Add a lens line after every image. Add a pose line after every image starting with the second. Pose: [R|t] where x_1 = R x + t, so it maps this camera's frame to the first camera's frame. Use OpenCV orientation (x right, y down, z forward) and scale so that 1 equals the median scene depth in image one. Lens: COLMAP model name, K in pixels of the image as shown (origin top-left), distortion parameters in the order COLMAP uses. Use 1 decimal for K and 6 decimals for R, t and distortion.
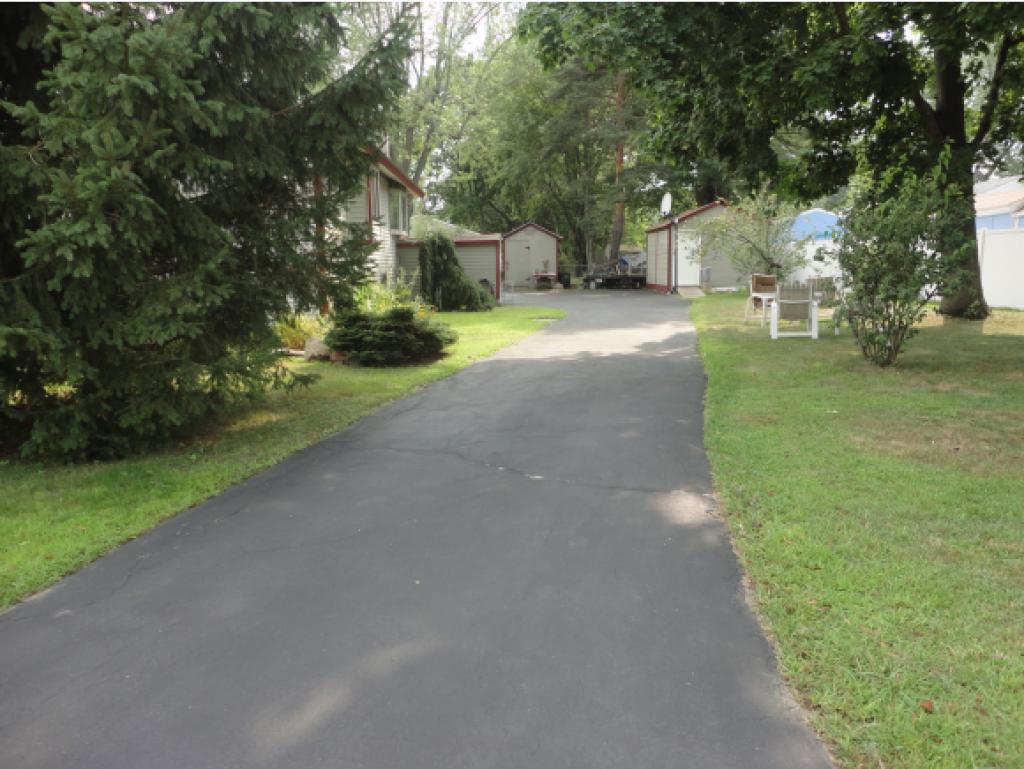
lens RADIAL K [[735.7, 0, 516.5], [0, 735.7, 382.5], [0, 0, 1]] dist [-0.002431, -0.000827]
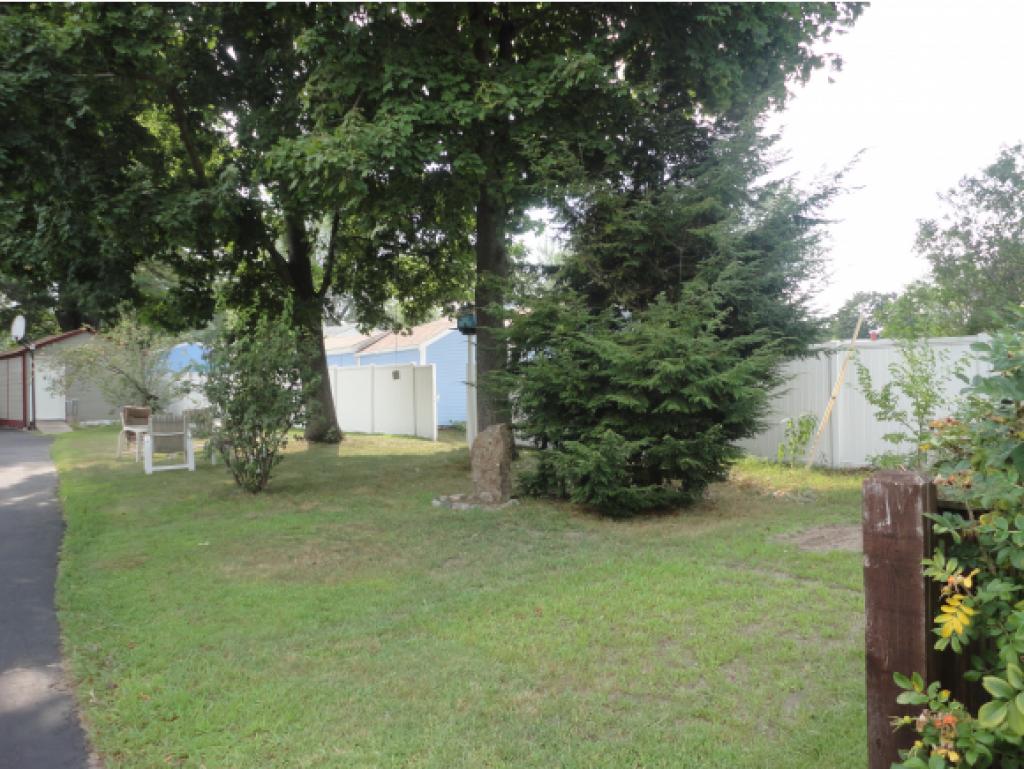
lens RADIAL K [[735.7, 0, 516.5], [0, 735.7, 382.5], [0, 0, 1]] dist [-0.002431, -0.000827]
pose [[0.712350, 0.010217, 0.701750, 0.027355], [0.113020, 0.985174, -0.129071, 0.000587], [-0.692664, 0.171255, 0.700634, -0.014848]]
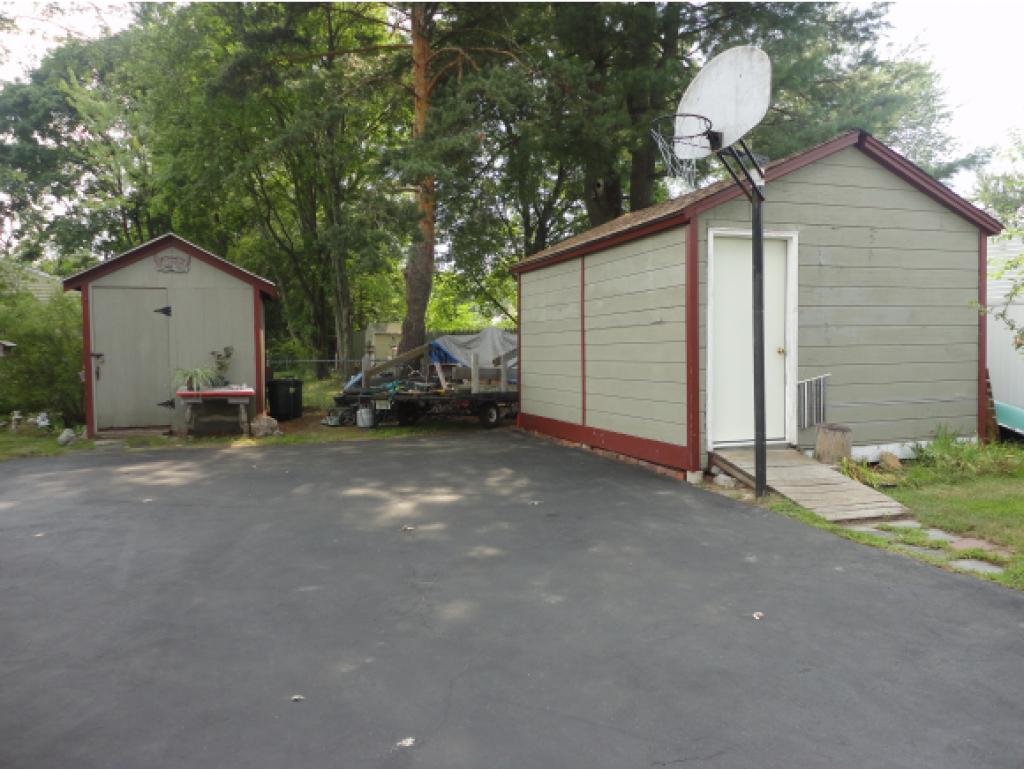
lens RADIAL K [[735.7, 0, 516.5], [0, 735.7, 382.5], [0, 0, 1]] dist [-0.002431, -0.000827]
pose [[0.941735, -0.013512, 0.336083, 0.135781], [0.053267, 0.992575, -0.109355, -0.270475], [-0.332110, 0.120885, 0.935462, 1.630281]]
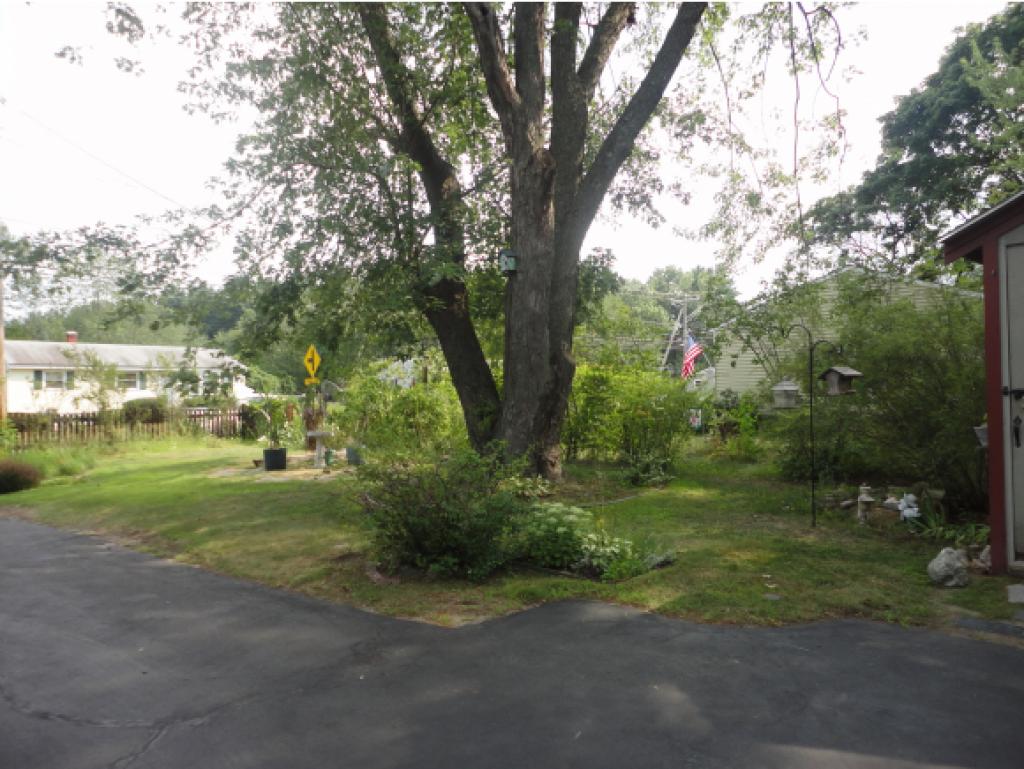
lens RADIAL K [[735.7, 0, 516.5], [0, 735.7, 382.5], [0, 0, 1]] dist [-0.002431, -0.000827]
pose [[0.729994, -0.006306, -0.683424, 0.040067], [-0.105352, 0.986968, -0.121638, -0.348856], [0.675285, 0.160795, 0.719816, 2.112326]]
